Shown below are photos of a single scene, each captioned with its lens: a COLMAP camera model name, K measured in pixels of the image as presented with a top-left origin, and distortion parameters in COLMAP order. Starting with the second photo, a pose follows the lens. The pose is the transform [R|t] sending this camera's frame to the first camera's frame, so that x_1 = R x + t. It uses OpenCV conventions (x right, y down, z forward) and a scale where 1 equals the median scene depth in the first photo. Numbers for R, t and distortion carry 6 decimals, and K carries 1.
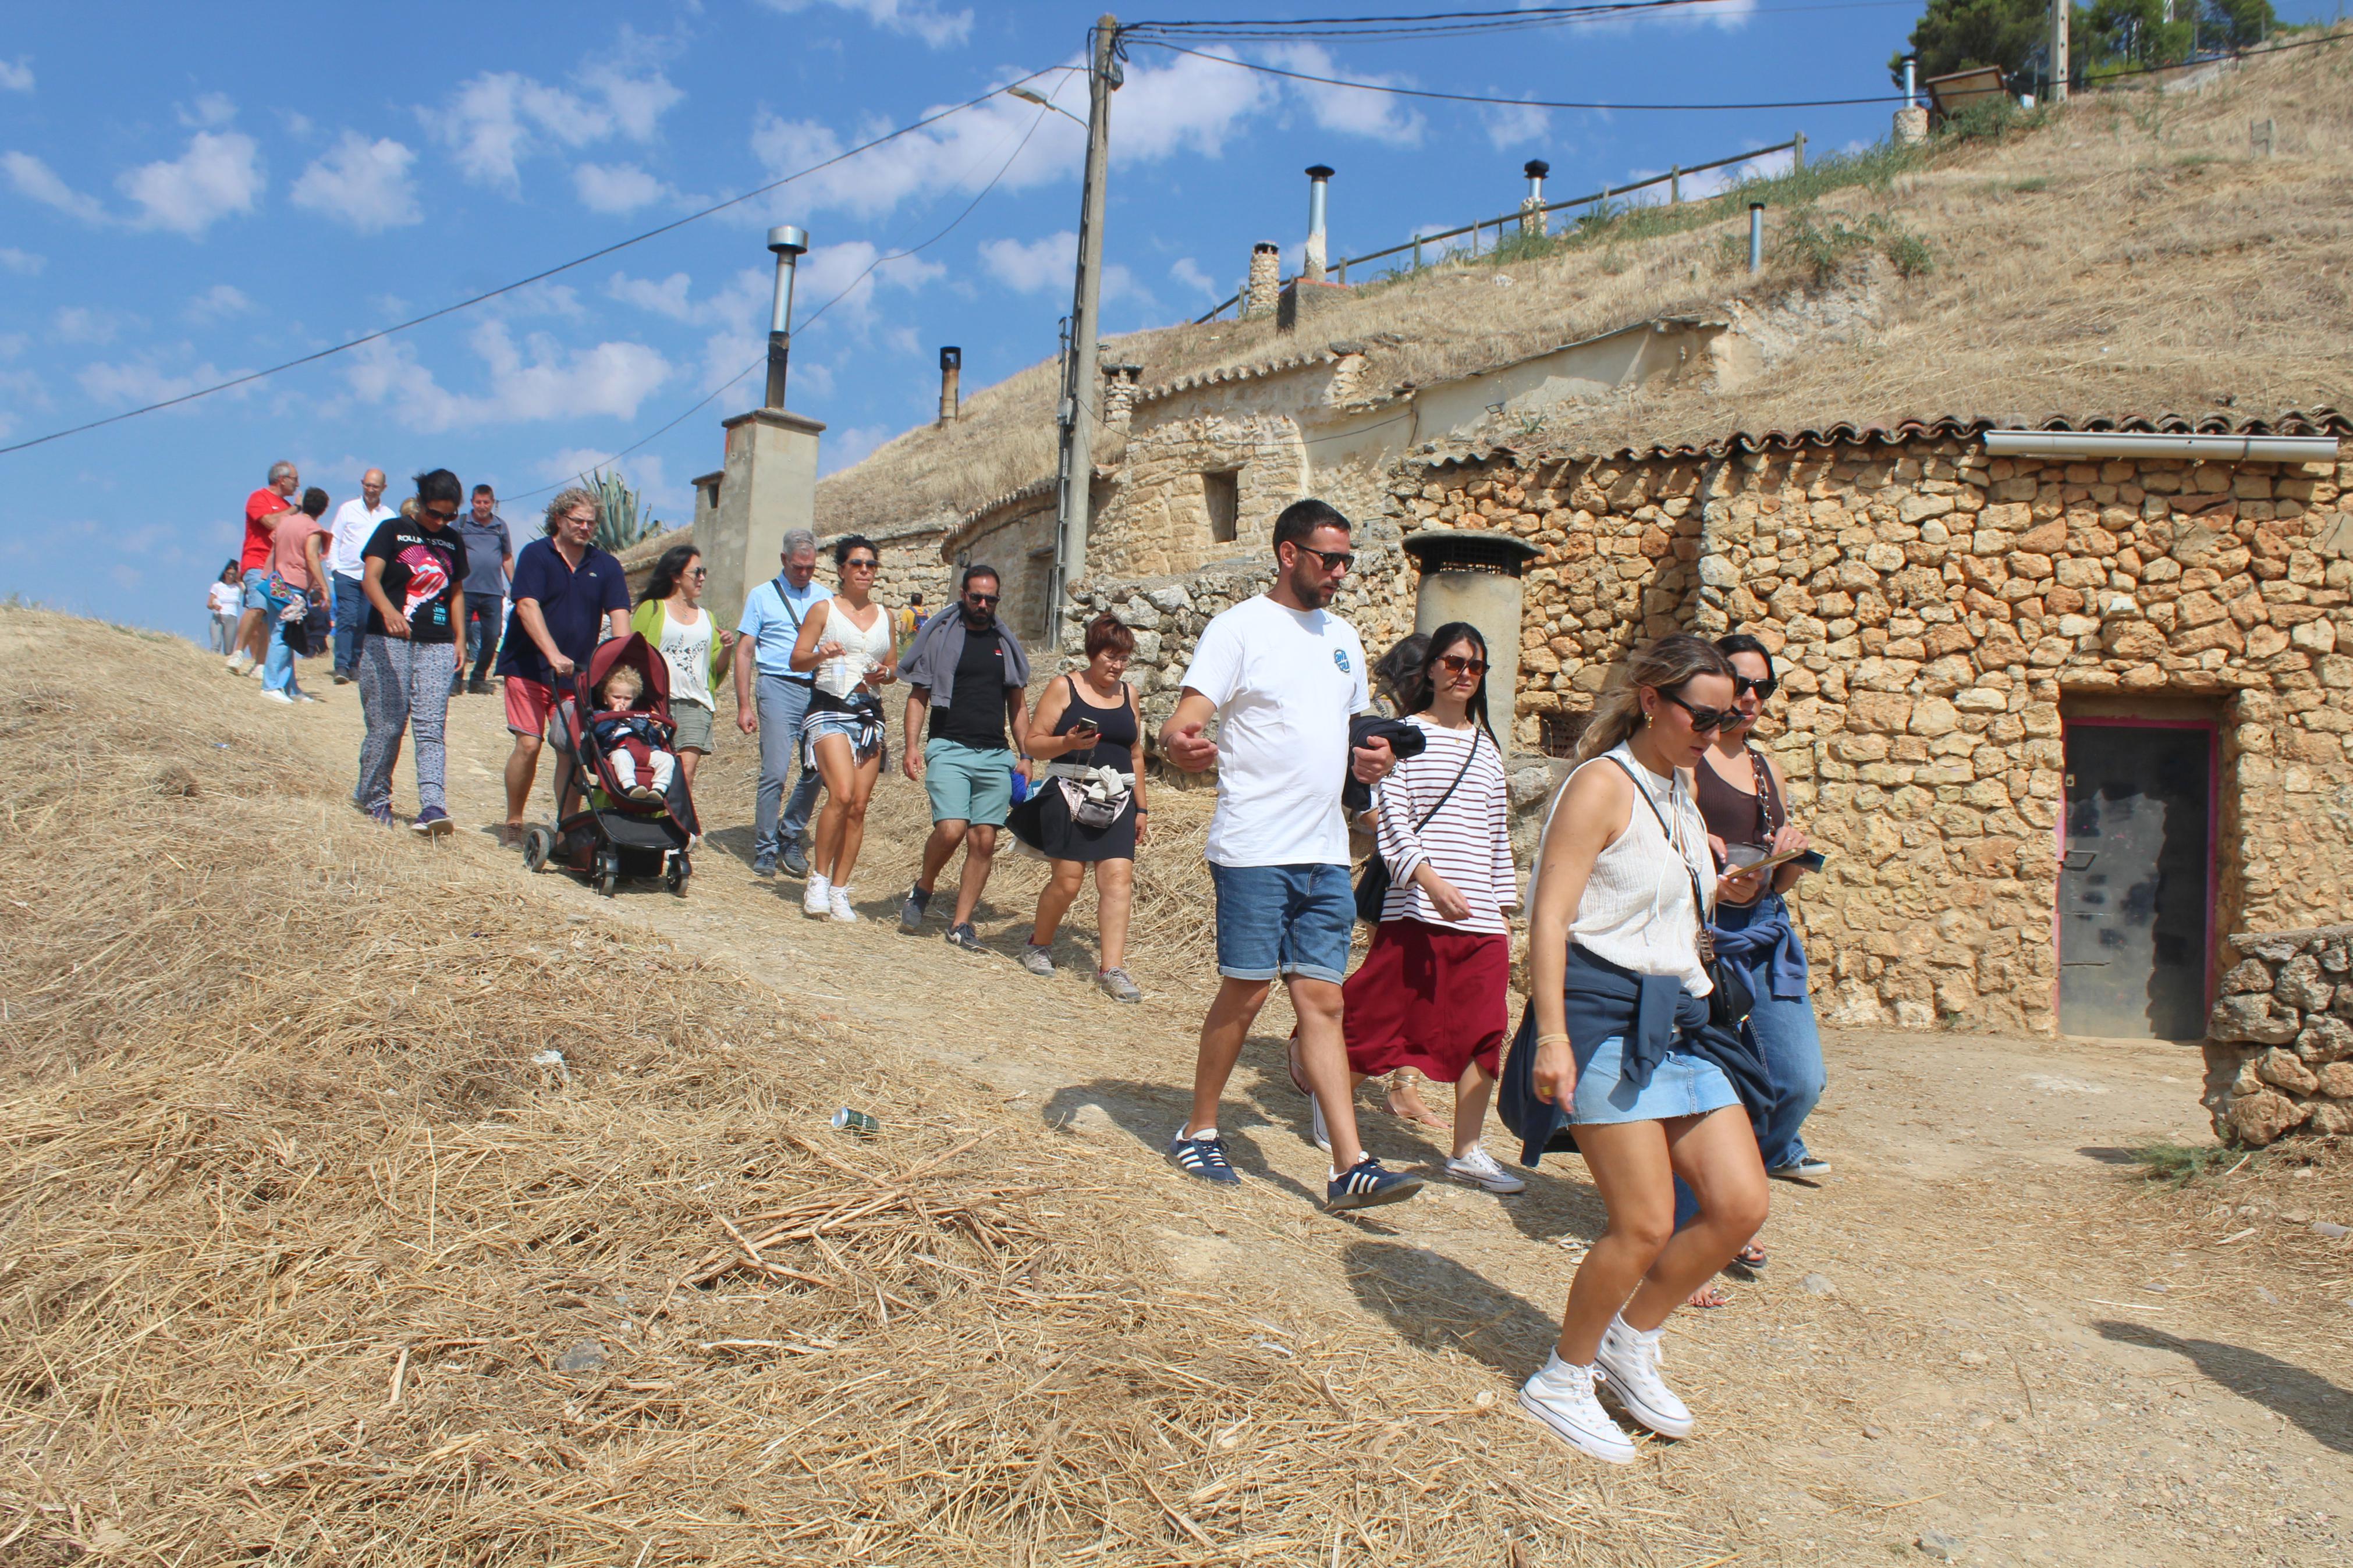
lens RADIAL K [[2113.4, 0, 1172.6], [0, 2113.4, 802.9], [0, 0, 1]] dist [-0.149731, 0.146163]
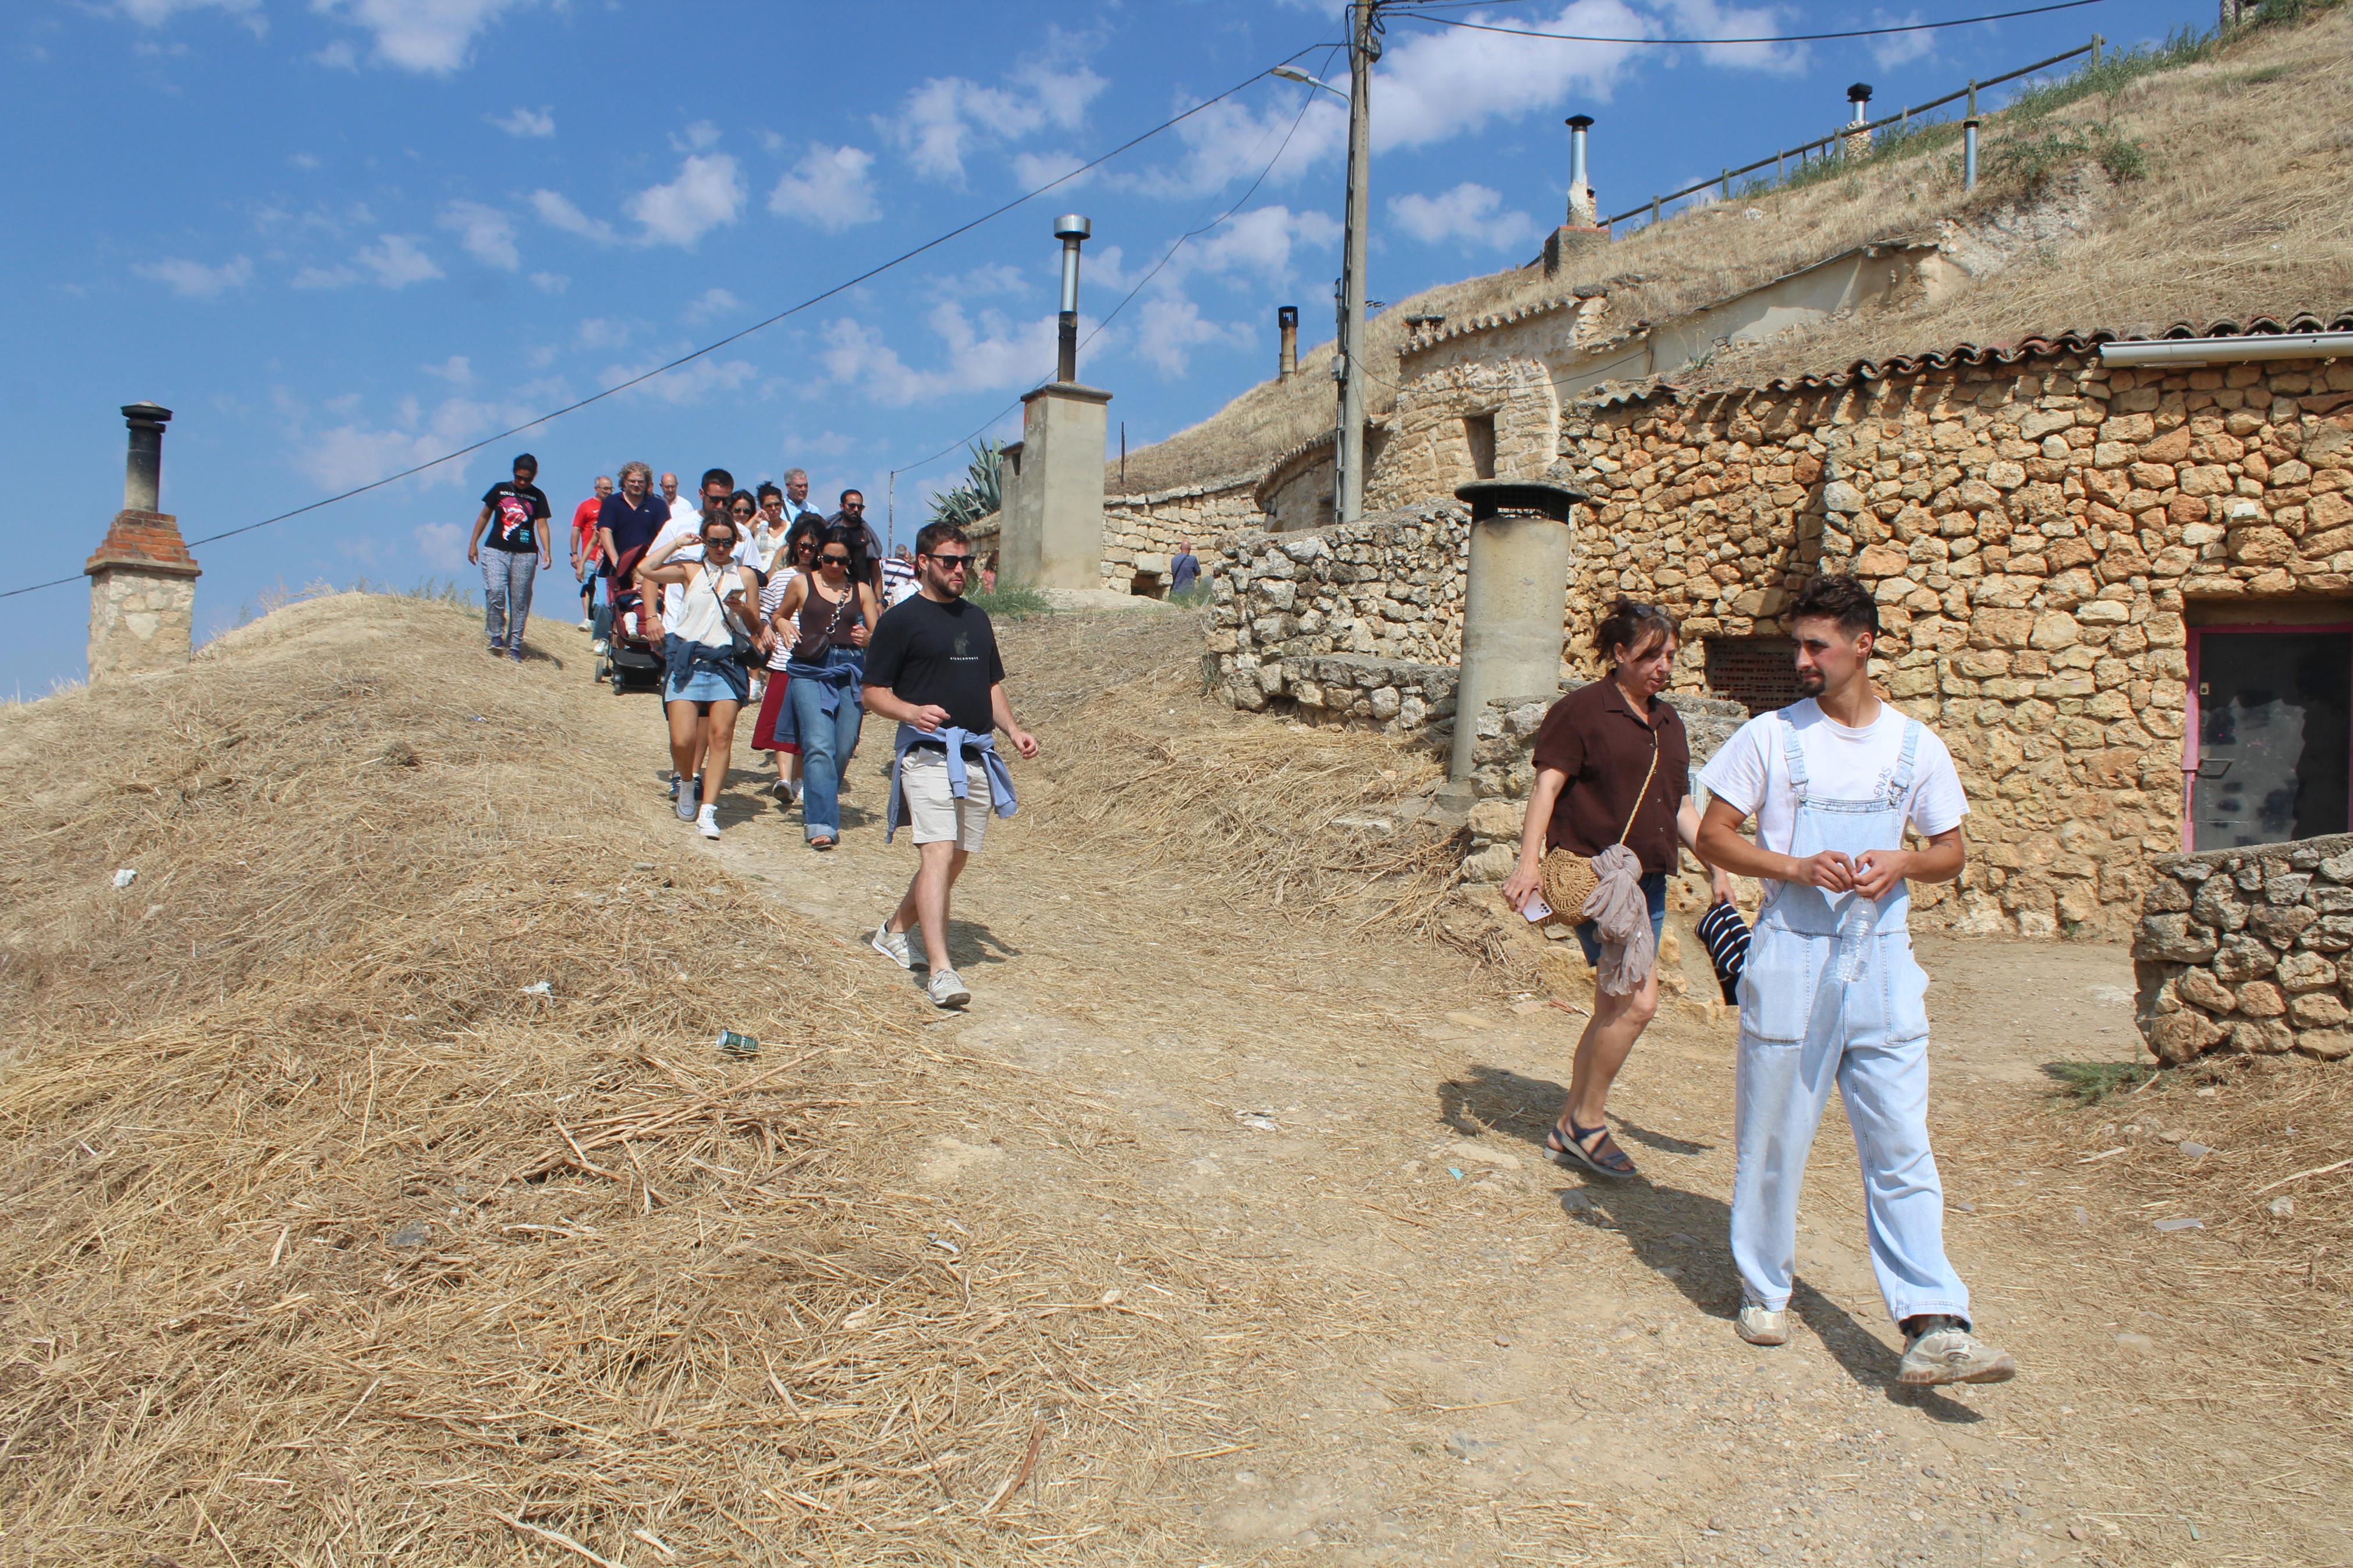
lens RADIAL K [[1968.8, 0, 1182.6], [0, 1968.8, 799.3], [0, 0, 1]] dist [-0.164152, 0.142475]
pose [[0.976879, -0.024983, -0.212326, 0.144489], [0.033342, 0.998800, 0.035876, -0.006830], [0.211175, -0.042126, 0.976540, -0.004589]]
